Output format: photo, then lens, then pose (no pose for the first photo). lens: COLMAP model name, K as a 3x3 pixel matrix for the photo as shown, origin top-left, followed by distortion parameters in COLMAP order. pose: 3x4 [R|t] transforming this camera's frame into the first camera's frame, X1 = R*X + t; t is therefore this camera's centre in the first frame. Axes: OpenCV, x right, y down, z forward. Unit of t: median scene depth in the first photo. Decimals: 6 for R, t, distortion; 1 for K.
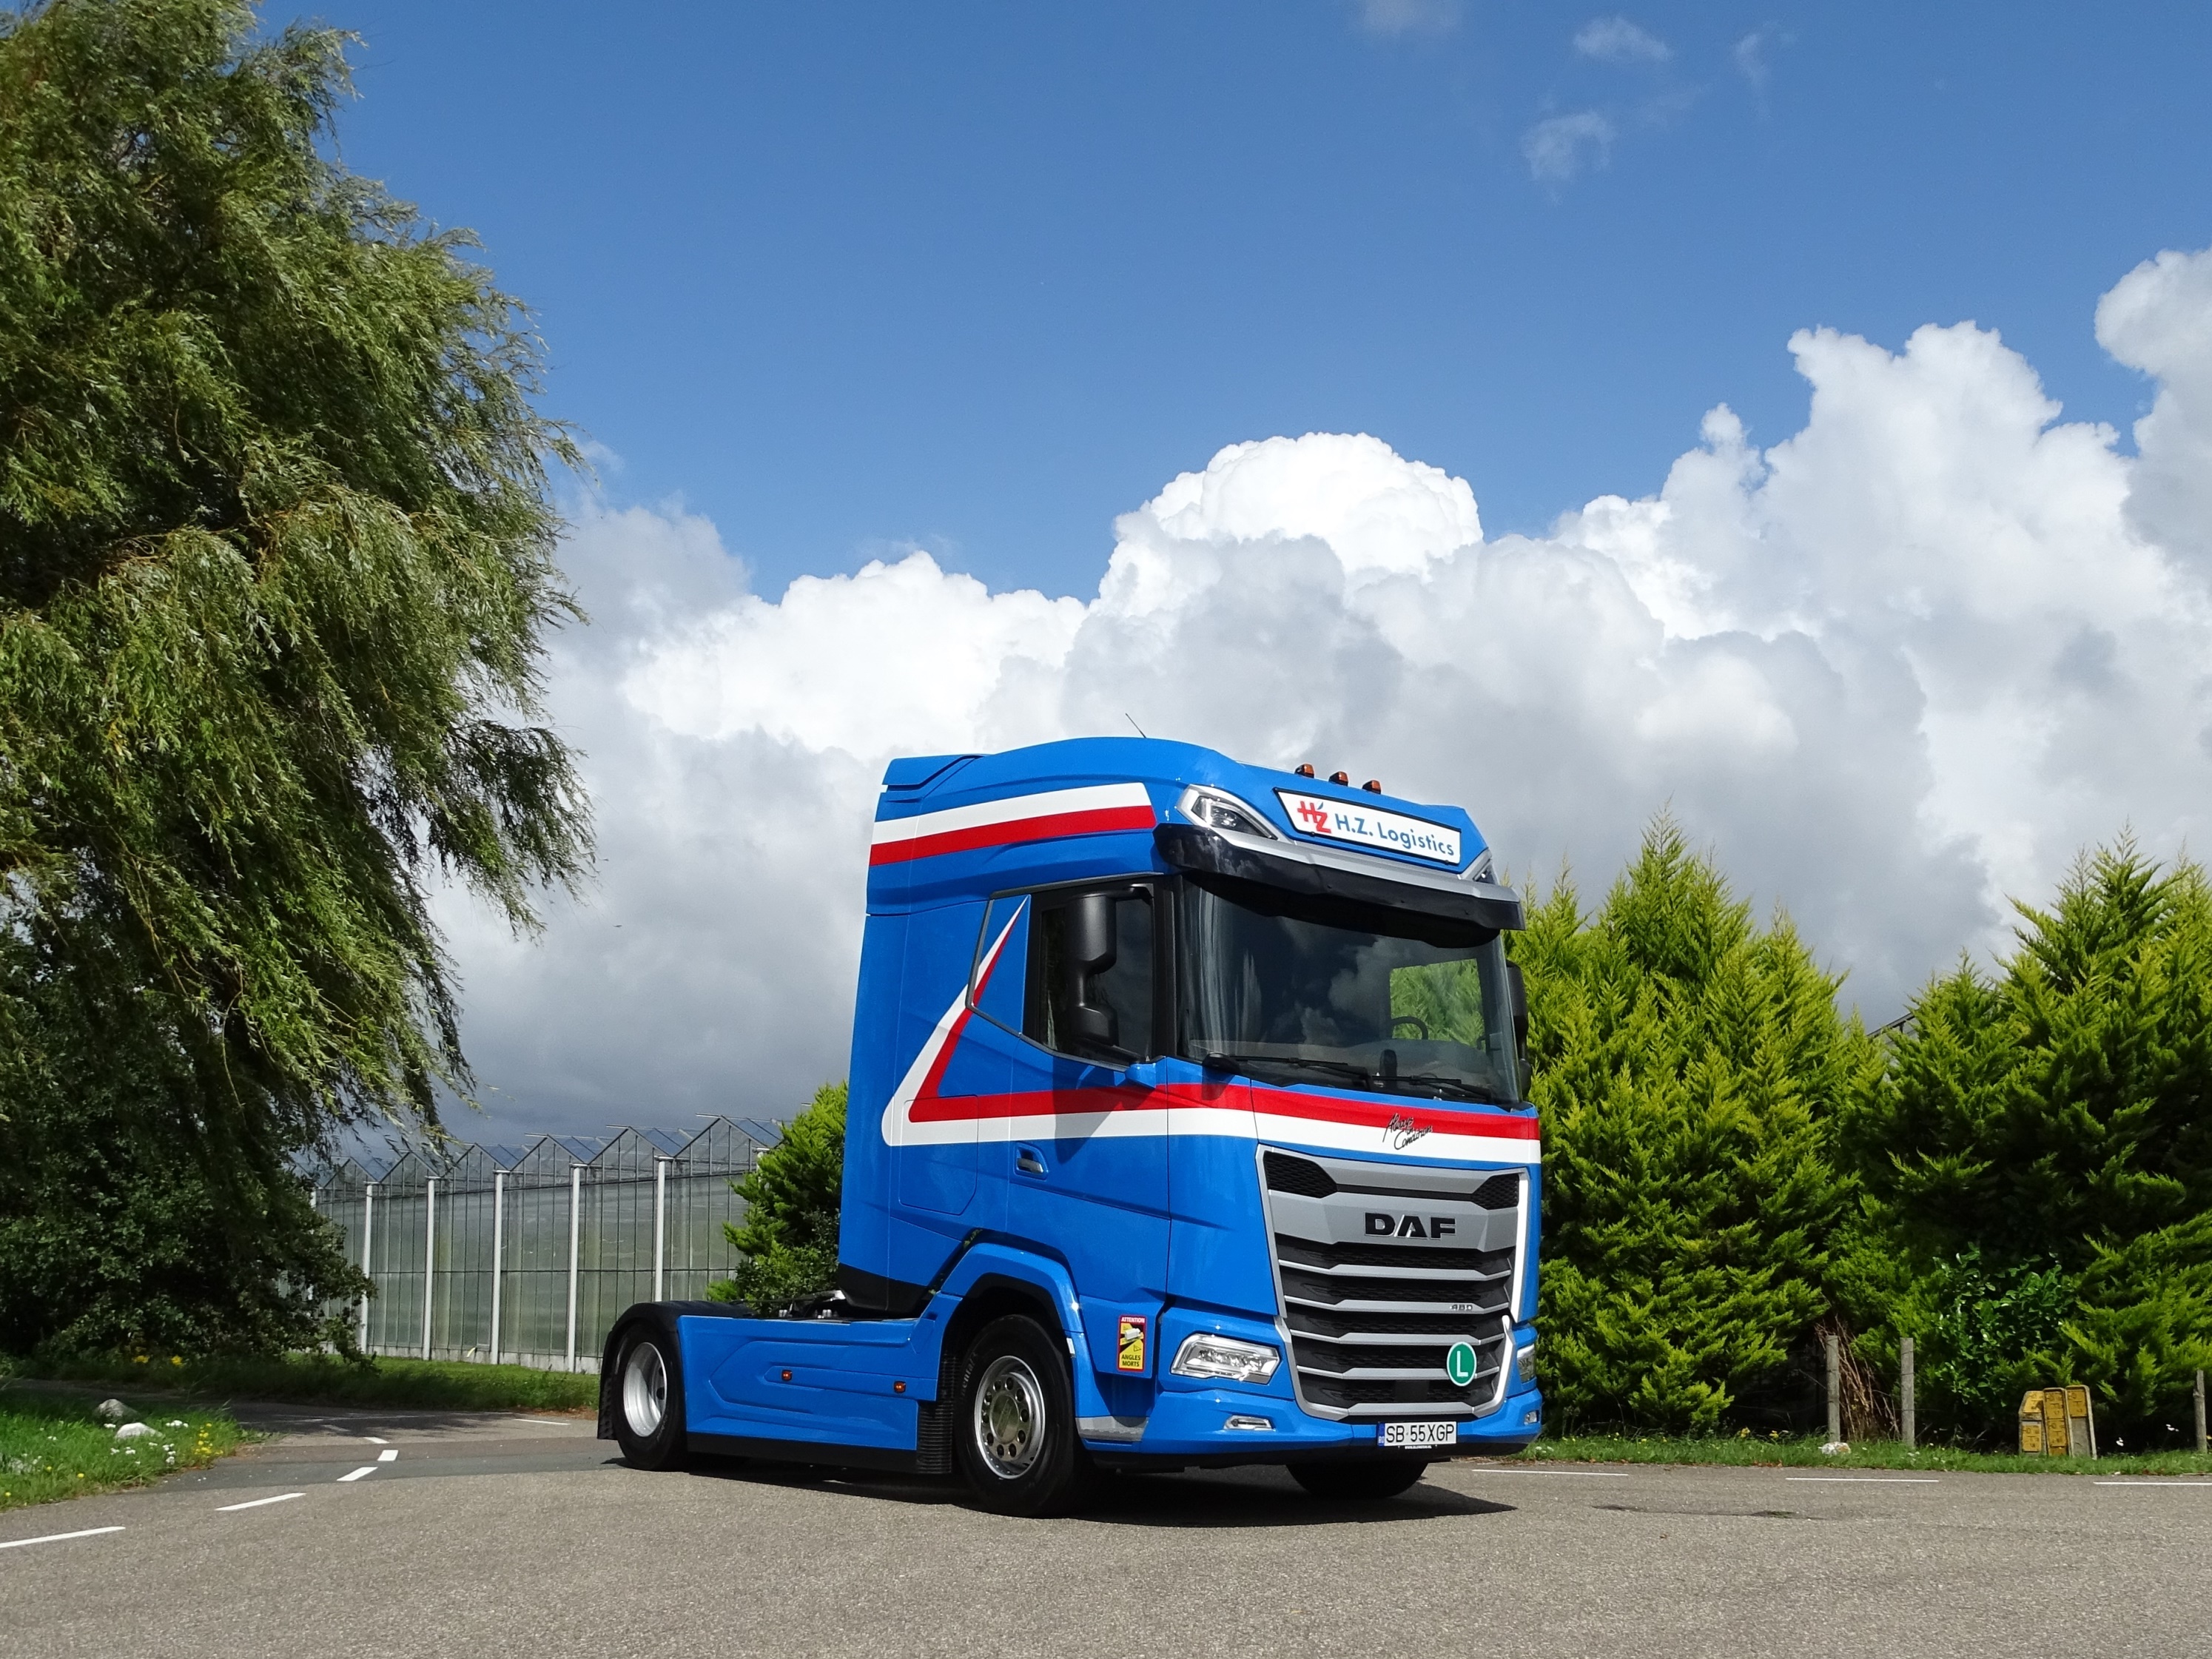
lens RADIAL K [[2205.1, 0, 1164.4], [0, 2205.1, 1113.1], [0, 0, 1]] dist [-0.016520, 0.002866]
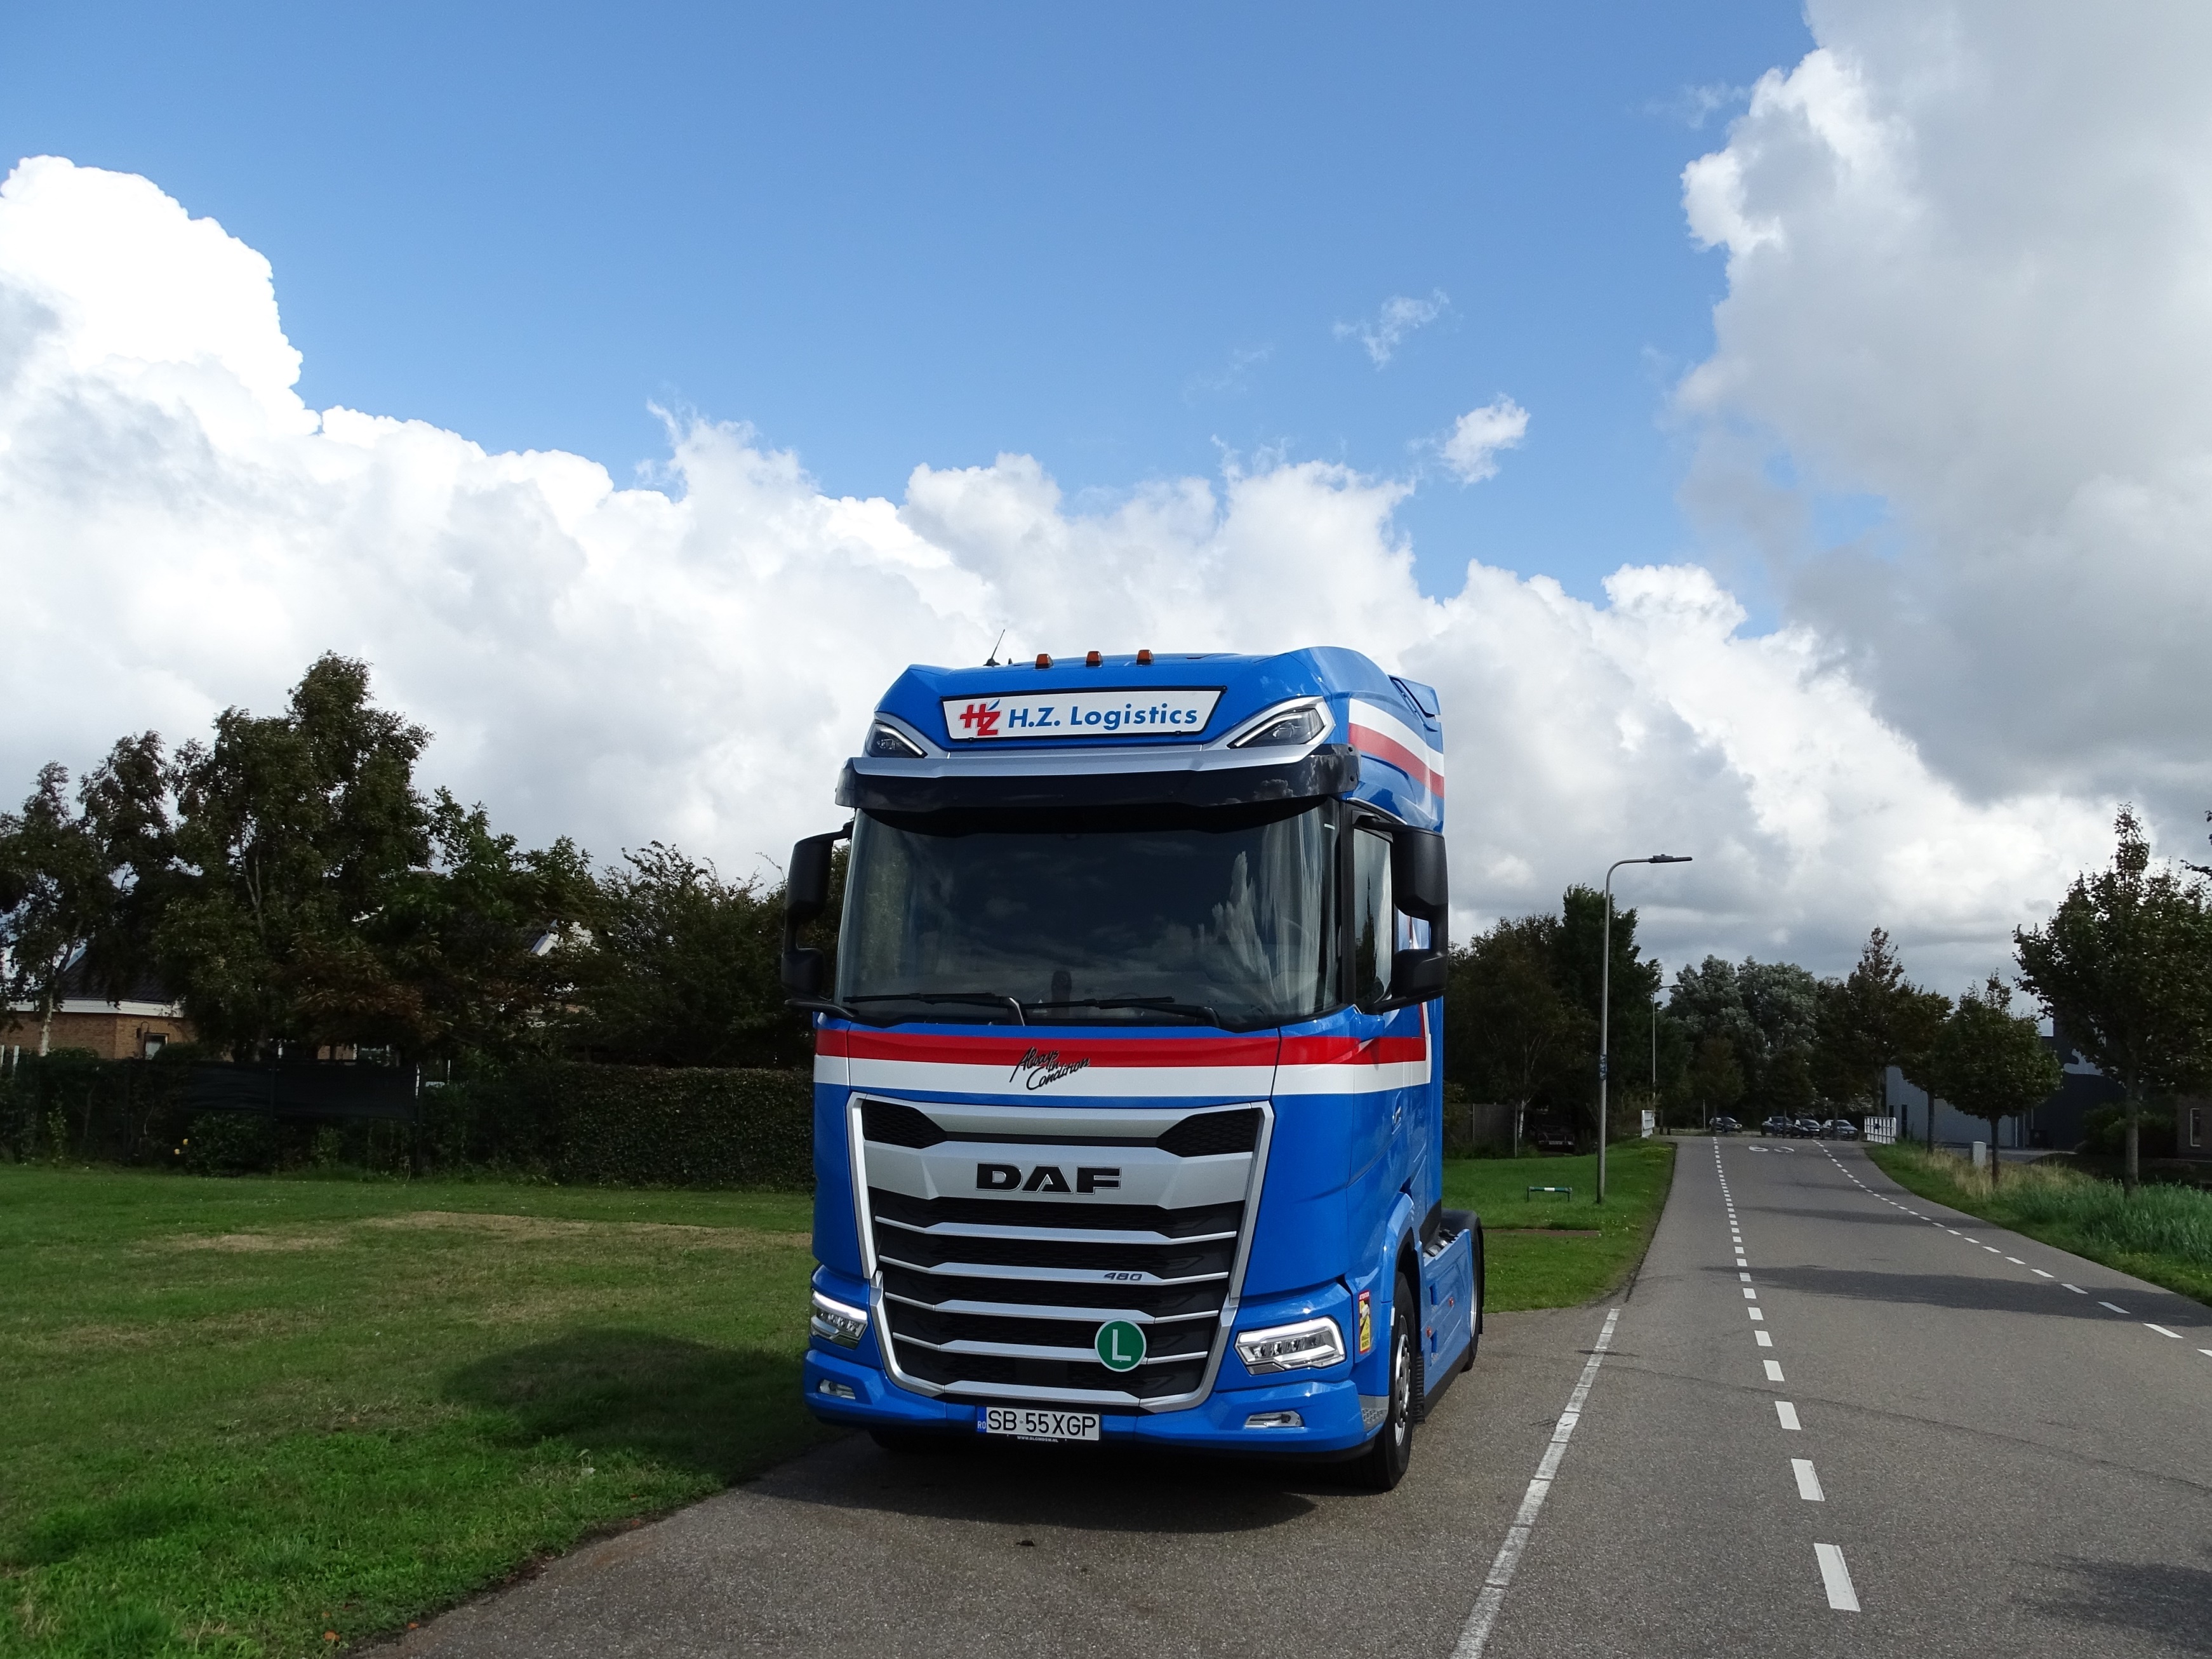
lens RADIAL K [[1946.9, 0, 1081.2], [0, 1946.9, 975.3], [0, 0, 1]] dist [0.007691, -0.007416]
pose [[0.557706, -0.053289, -0.828326, 0.470842], [0.067452, 0.997546, -0.018761, -0.007950], [0.827293, -0.045409, 0.559932, 0.369474]]
